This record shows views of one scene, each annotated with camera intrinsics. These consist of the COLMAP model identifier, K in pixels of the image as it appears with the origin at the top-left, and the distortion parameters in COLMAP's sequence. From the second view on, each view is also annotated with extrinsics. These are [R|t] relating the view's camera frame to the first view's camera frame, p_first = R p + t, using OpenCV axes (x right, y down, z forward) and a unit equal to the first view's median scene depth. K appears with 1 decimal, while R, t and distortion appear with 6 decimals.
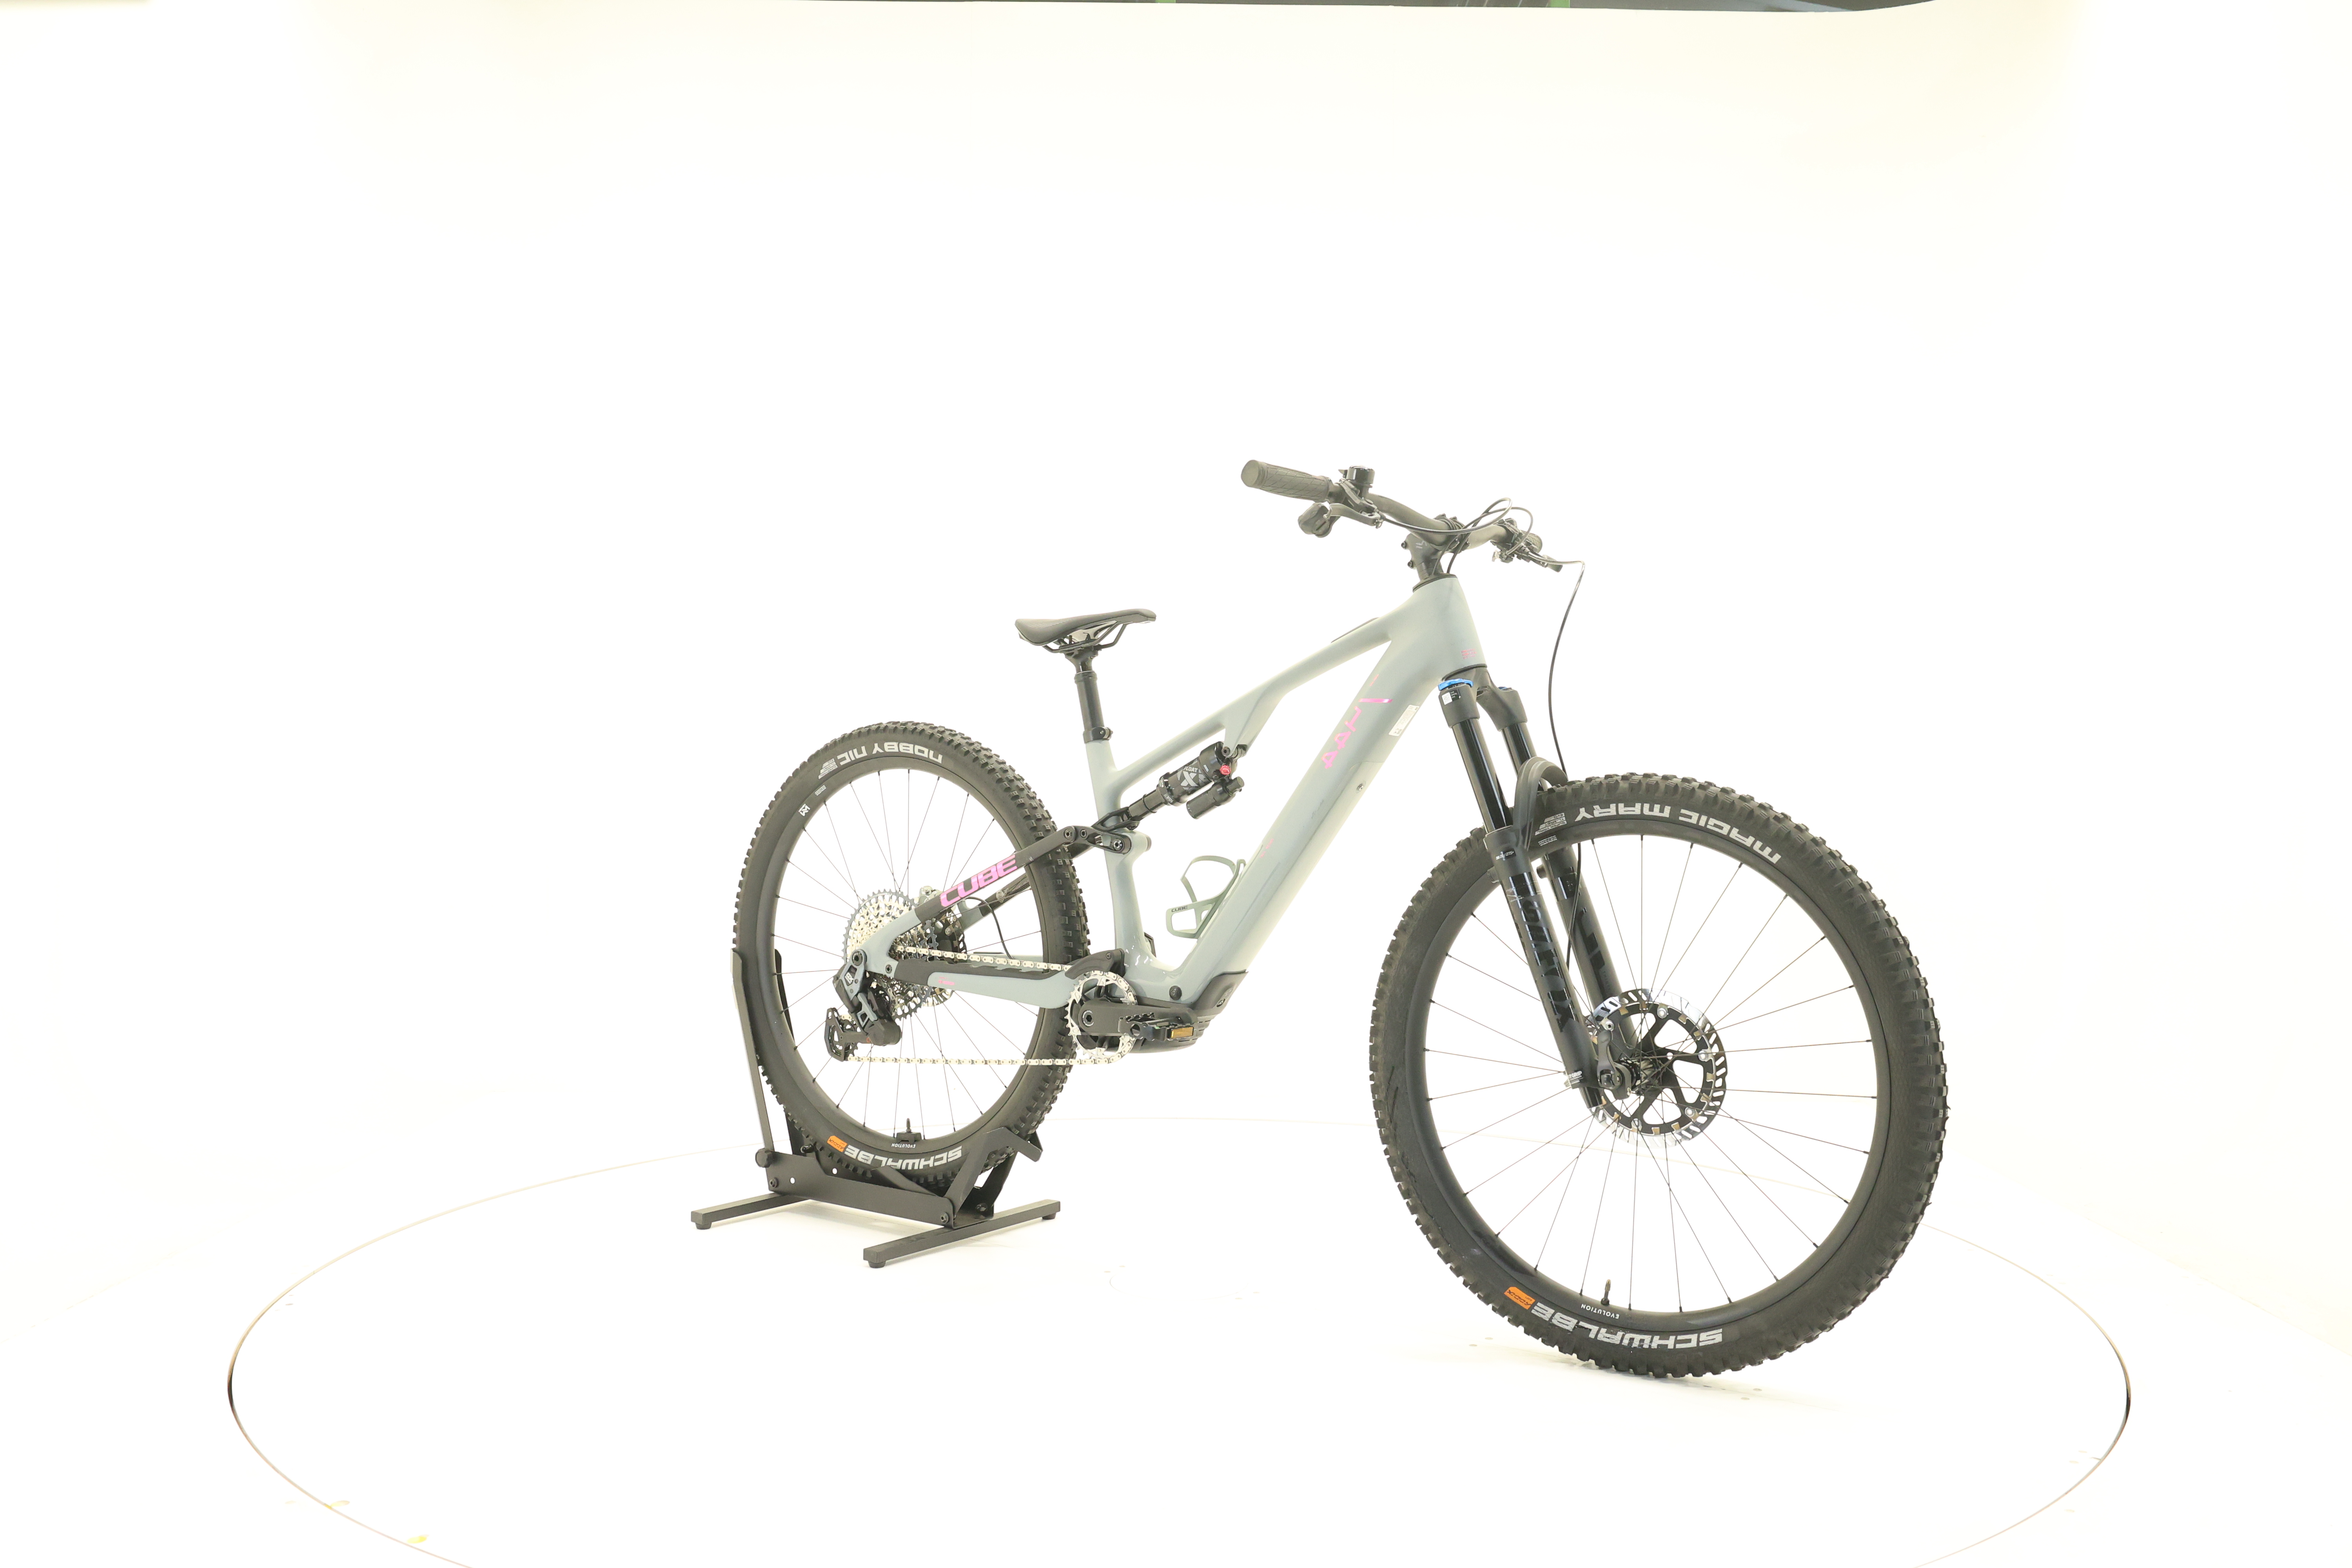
lens RADIAL K [[2054.5, 0, 1178.5], [0, 2054.5, 741.1], [0, 0, 1]] dist [-0.016721, -0.004725]
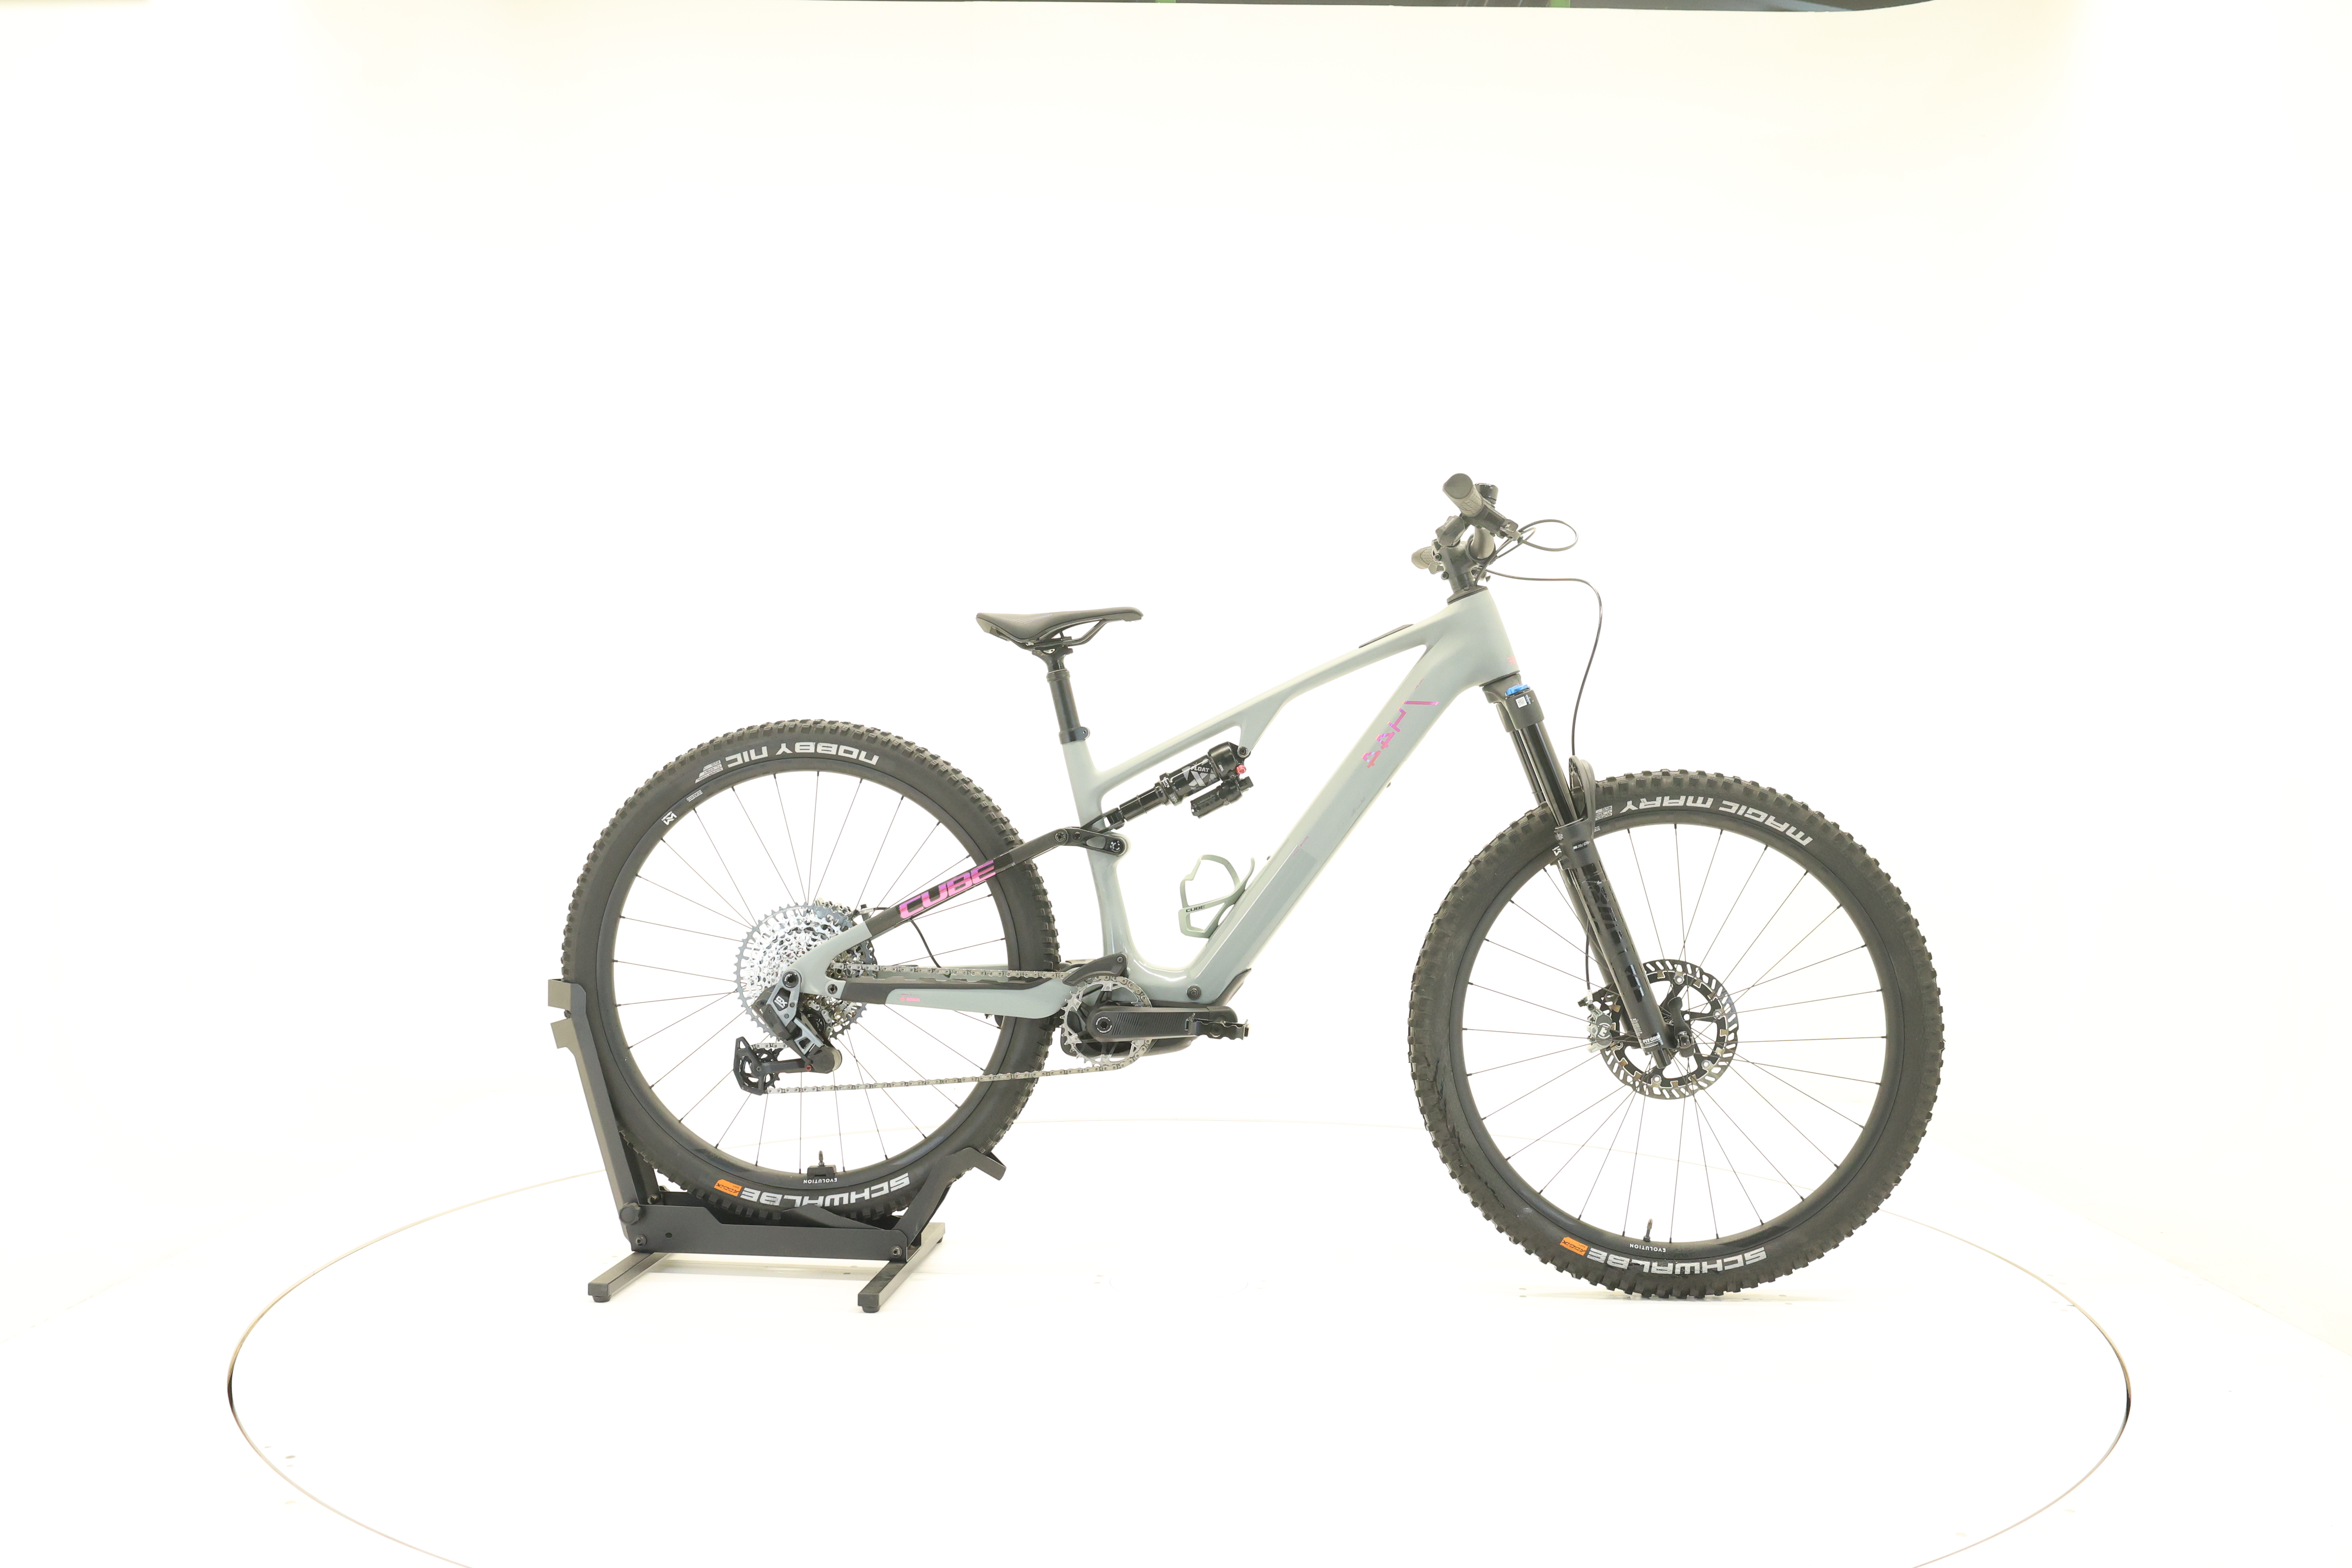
lens RADIAL K [[2054.5, 0, 1178.5], [0, 2054.5, 741.1], [0, 0, 1]] dist [-0.016721, -0.004725]
pose [[0.861035, -0.000984, 0.508545, -0.511407], [-0.000424, 0.999996, 0.002653, -0.002679], [-0.508546, -0.002500, 0.861031, 0.140649]]
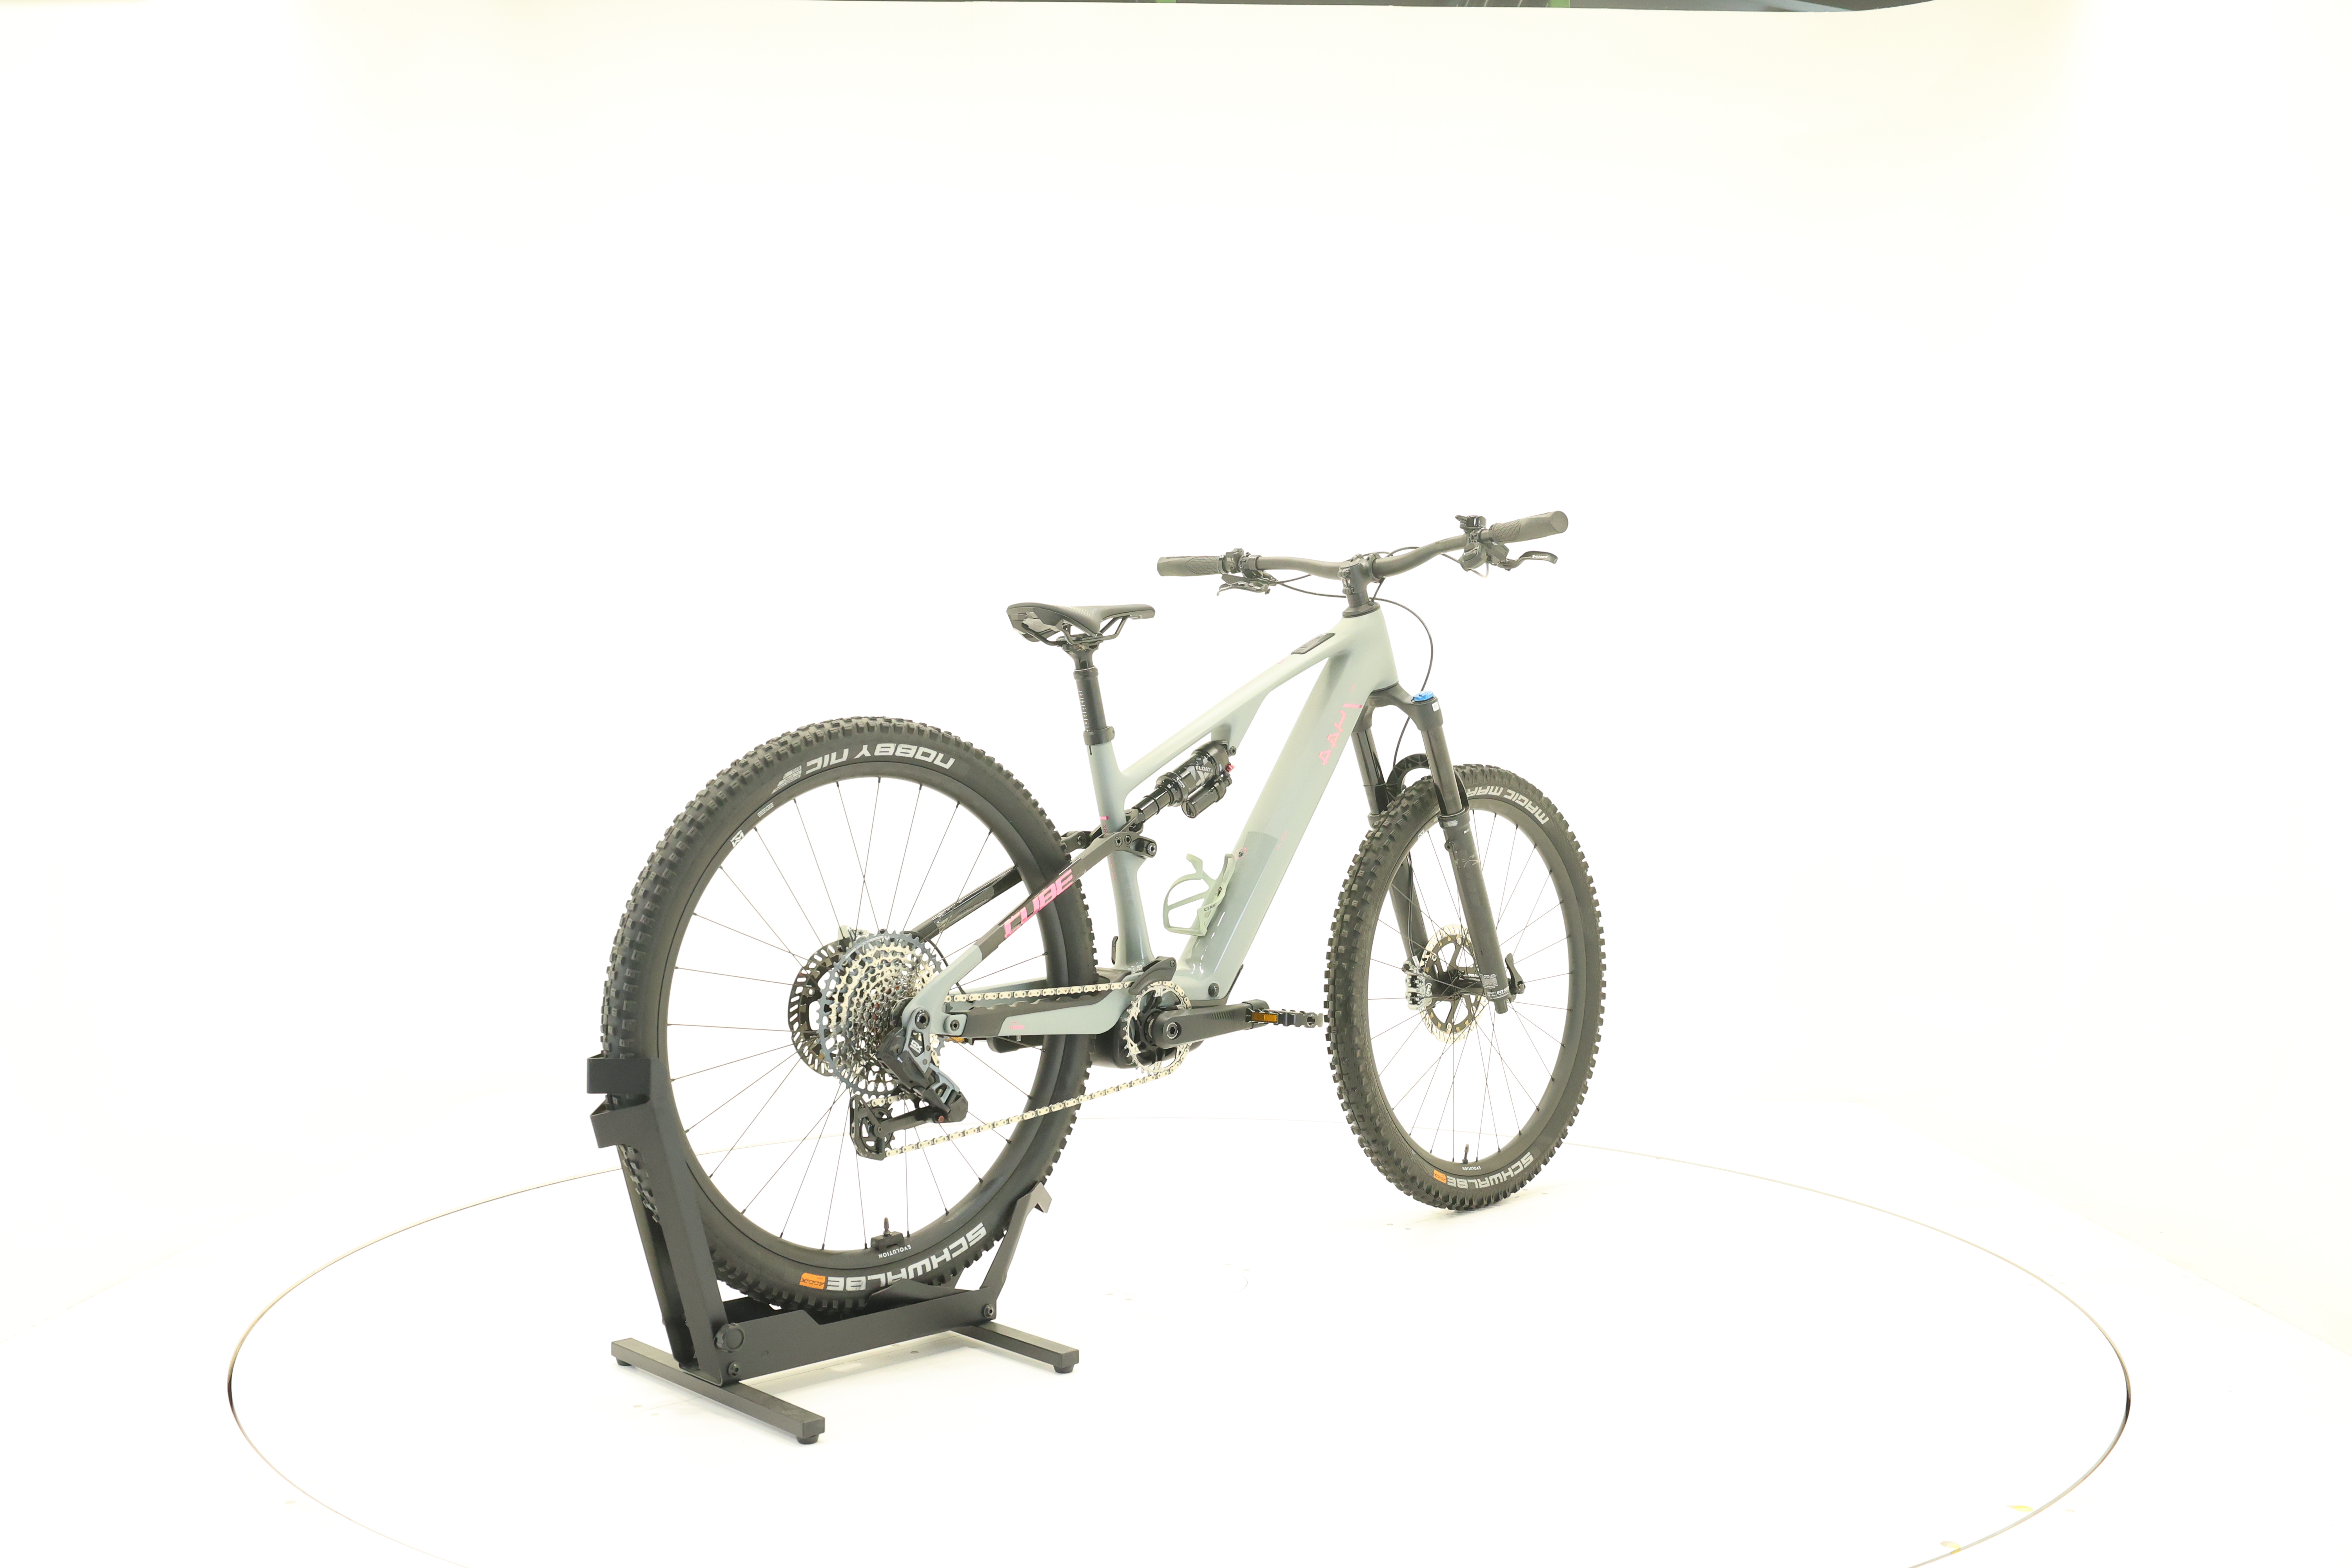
lens RADIAL K [[2054.5, 0, 1178.5], [0, 2054.5, 741.1], [0, 0, 1]] dist [-0.016721, -0.004725]
pose [[0.165598, -0.003994, 0.986185, -0.991083], [-0.002864, 0.999986, 0.004531, -0.004549], [-0.986189, -0.003574, 0.165584, 0.840605]]
